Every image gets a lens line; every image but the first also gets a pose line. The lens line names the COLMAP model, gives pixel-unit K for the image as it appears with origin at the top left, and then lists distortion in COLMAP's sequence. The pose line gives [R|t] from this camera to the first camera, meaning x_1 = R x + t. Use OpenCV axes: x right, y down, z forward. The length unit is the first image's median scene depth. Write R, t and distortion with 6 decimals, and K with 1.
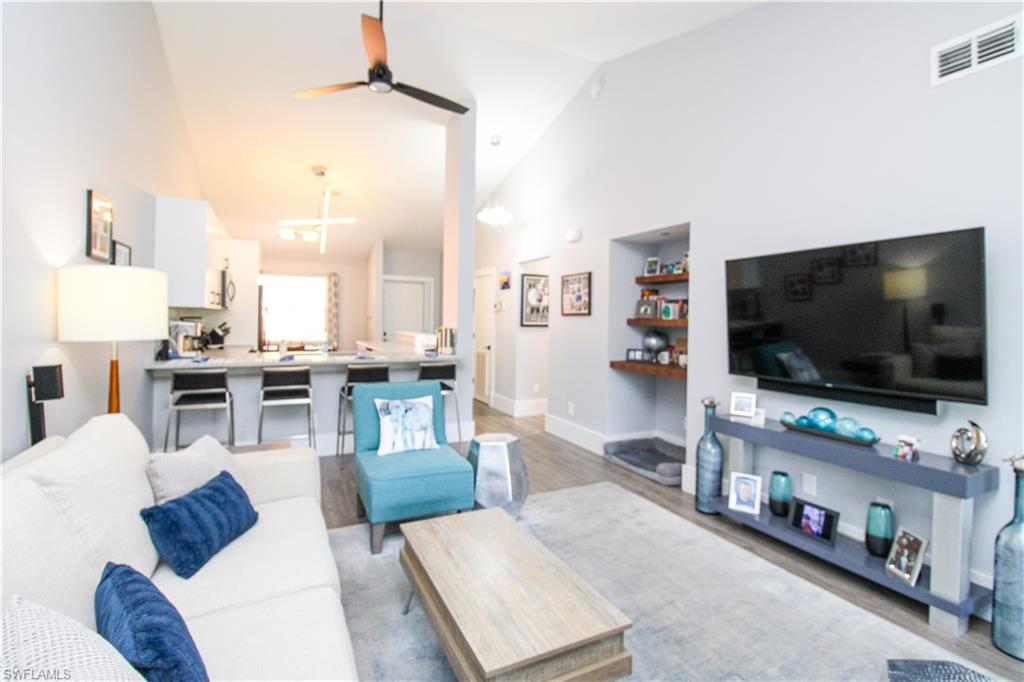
lens RADIAL K [[478.1, 0, 513.6], [0, 478.1, 322.8], [0, 0, 1]] dist [0.004209, -0.012089]
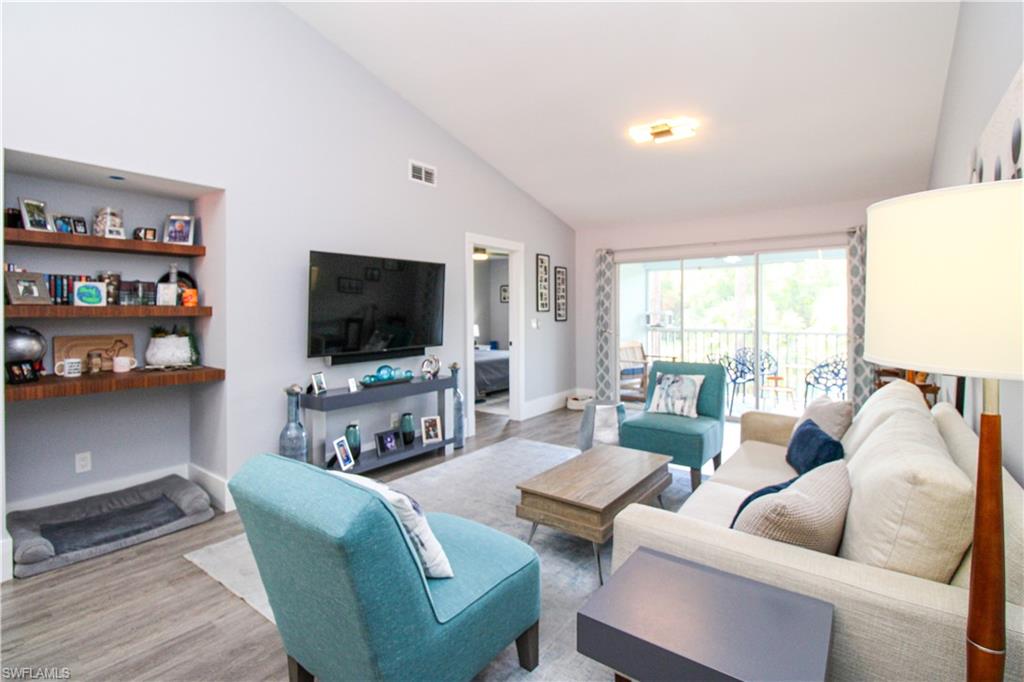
lens RADIAL K [[479.5, 0, 509.4], [0, 479.5, 314.4], [0, 0, 1]] dist [0.001318, 0.000250]
pose [[-0.448627, -0.019906, 0.893497, -0.628030], [0.003418, 0.999706, 0.023988, -0.011731], [-0.893713, 0.013816, -0.448427, 0.967491]]
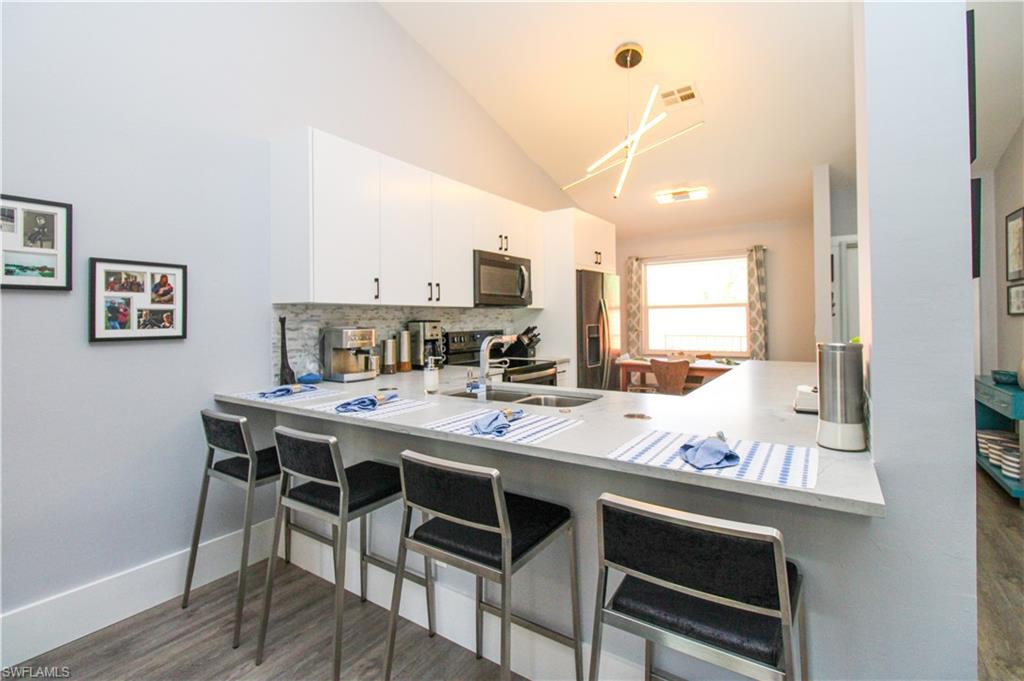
lens RADIAL K [[467.0, 0, 510.8], [0, 467.0, 319.1], [0, 0, 1]] dist [0.020225, -0.012418]
pose [[0.498639, -0.021233, -0.866550, -0.011024], [0.008334, 0.999771, -0.019701, 0.002609], [0.866770, 0.002602, 0.498702, 1.044913]]
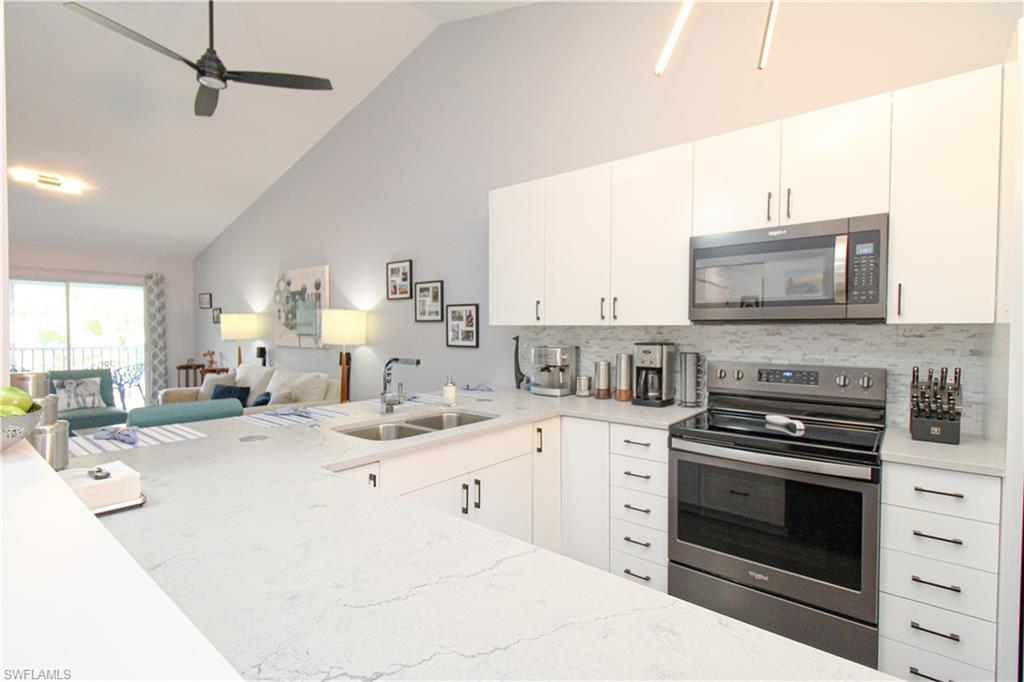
lens RADIAL K [[473.3, 0, 510.8], [0, 473.3, 341.8], [0, 0, 1]] dist [0.026121, -0.012336]
pose [[-0.908362, -0.013117, -0.417980, -0.393325], [-0.026918, 0.999269, 0.027140, -0.030429], [0.417318, 0.035904, -0.908051, 1.954062]]
